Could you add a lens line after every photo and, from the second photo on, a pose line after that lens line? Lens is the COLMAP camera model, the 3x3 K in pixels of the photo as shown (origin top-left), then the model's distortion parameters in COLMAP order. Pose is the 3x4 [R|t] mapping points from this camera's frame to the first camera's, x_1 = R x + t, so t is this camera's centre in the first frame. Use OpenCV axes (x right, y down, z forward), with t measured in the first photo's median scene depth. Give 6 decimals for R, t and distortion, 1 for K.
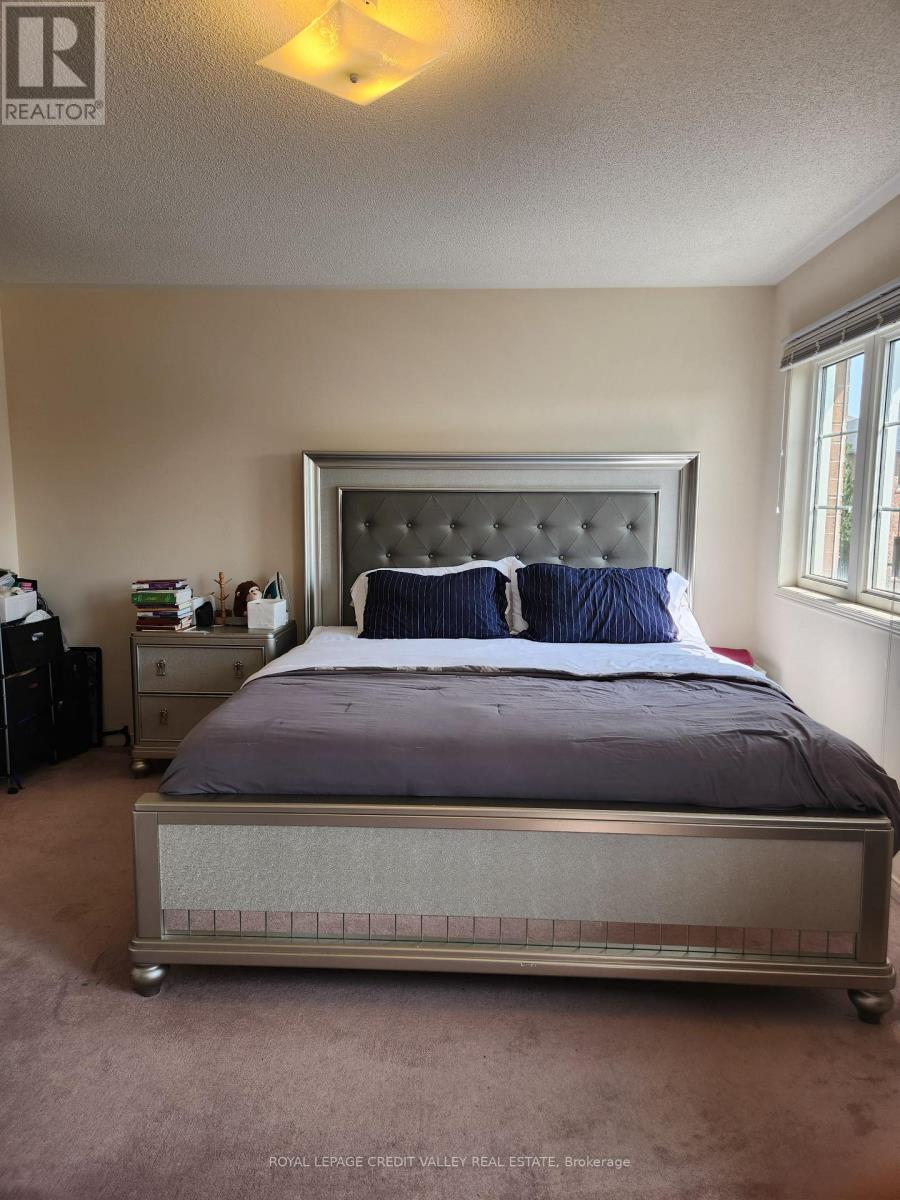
lens RADIAL K [[800.6, 0, 449.4], [0, 800.6, 574.1], [0, 0, 1]] dist [0.093603, -0.081534]
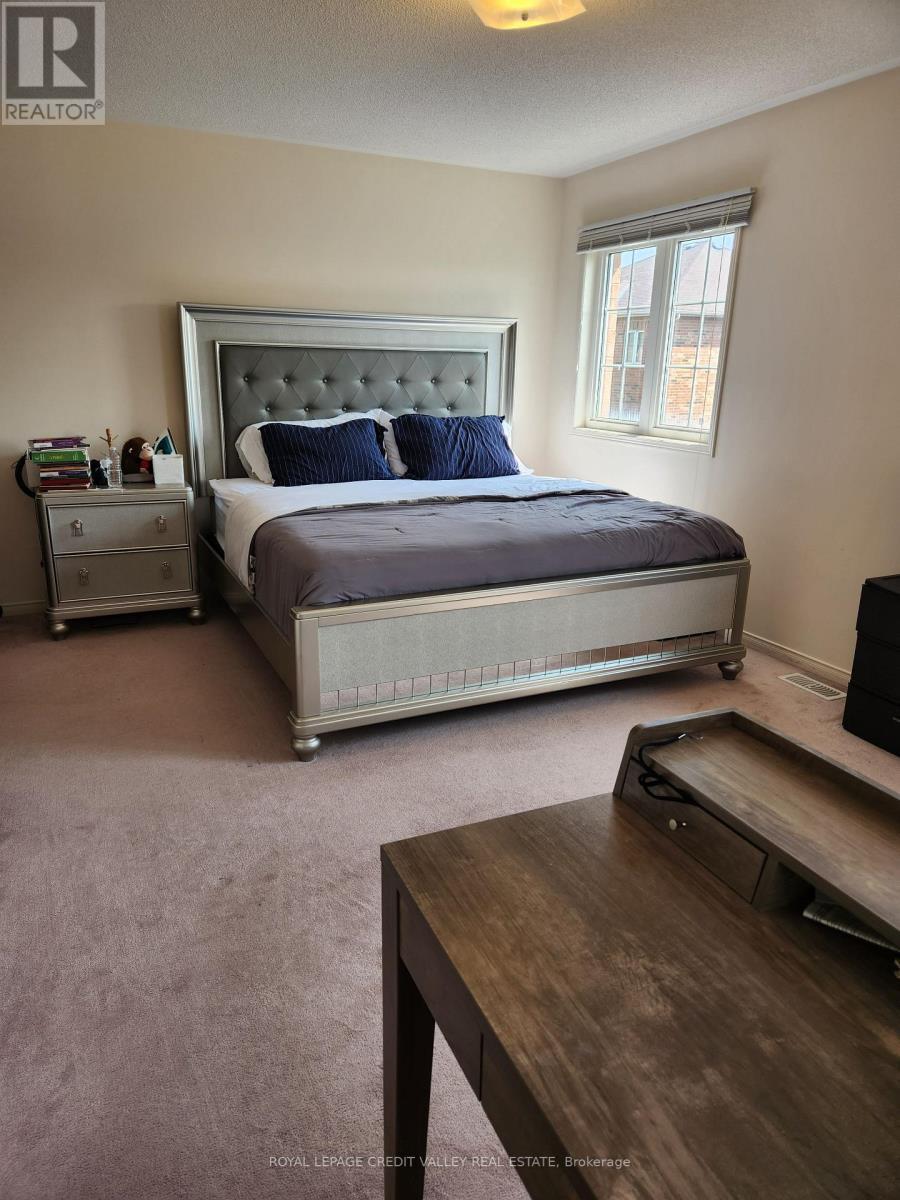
lens RADIAL K [[800.6, 0, 449.4], [0, 800.6, 574.1], [0, 0, 1]] dist [0.093603, -0.081534]
pose [[0.884786, -0.111993, 0.452340, -0.395686], [0.032207, 0.983067, 0.180396, 0.006440], [-0.464883, -0.145043, 0.873410, -0.084539]]
